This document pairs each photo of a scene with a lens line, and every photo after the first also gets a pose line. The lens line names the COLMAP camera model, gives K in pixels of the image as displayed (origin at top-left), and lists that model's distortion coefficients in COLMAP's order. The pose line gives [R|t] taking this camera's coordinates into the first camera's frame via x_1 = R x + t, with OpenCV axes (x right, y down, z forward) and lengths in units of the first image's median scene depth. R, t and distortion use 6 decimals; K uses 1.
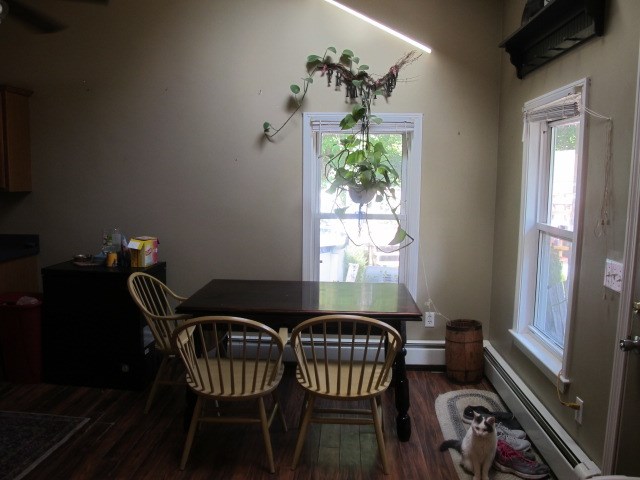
lens RADIAL K [[517.7, 0, 317.9], [0, 517.7, 243.0], [0, 0, 1]] dist [-0.112714, 0.031945]
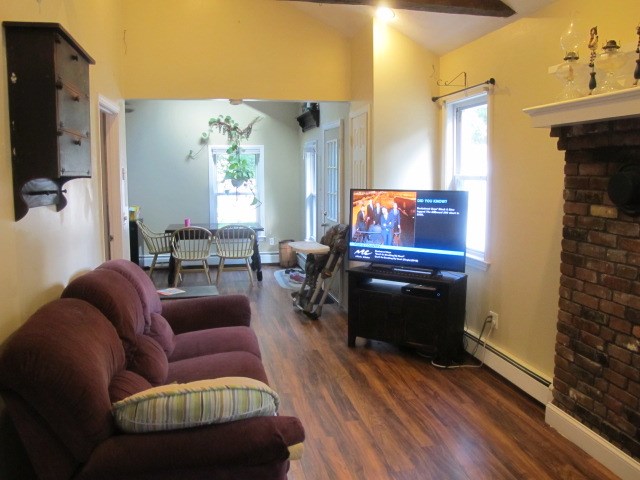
lens RADIAL K [[517.7, 0, 325.2], [0, 517.7, 240.1], [0, 0, 1]] dist [-0.112714, 0.031945]
pose [[0.962558, -0.042274, 0.267758, -0.147607], [0.042164, 0.999092, 0.006164, 0.146818], [-0.267775, 0.005357, 0.963466, -1.179823]]
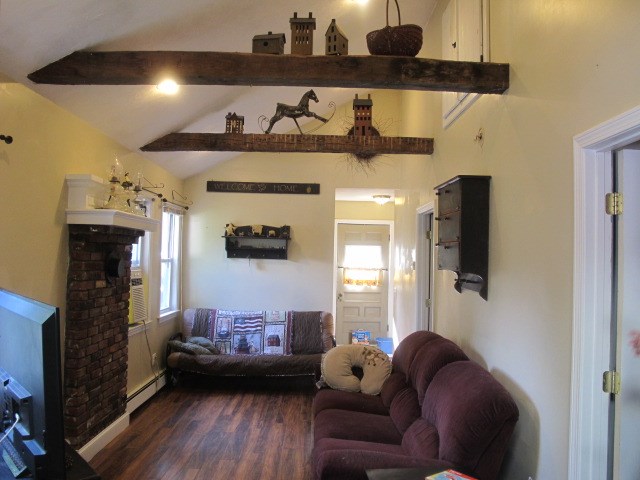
lens RADIAL K [[517.7, 0, 320.5], [0, 517.7, 239.9], [0, 0, 1]] dist [-0.112714, 0.031945]
pose [[-0.997079, -0.032069, -0.069324, 0.024053], [-0.038138, 0.995383, 0.088082, -0.070545], [0.066179, 0.090469, -0.993698, 0.426935]]
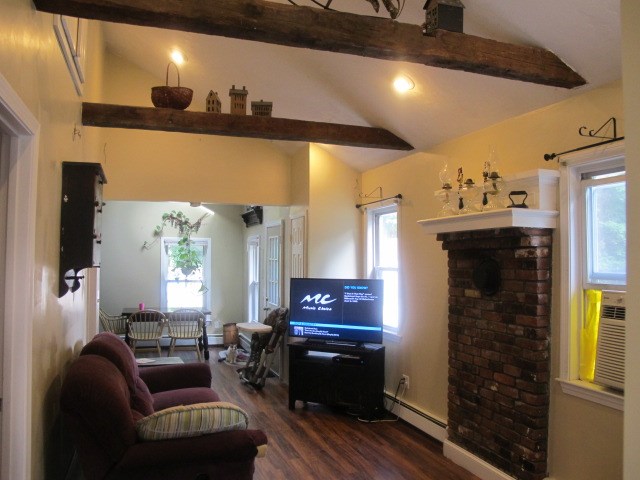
lens RADIAL K [[517.7, 0, 317.4], [0, 517.7, 245.4], [0, 0, 1]] dist [-0.112714, 0.031945]
pose [[0.926382, 0.011674, 0.376404, -0.251539], [0.047704, 0.987830, -0.148044, 0.168787], [-0.373551, 0.155102, 0.914551, -1.433211]]
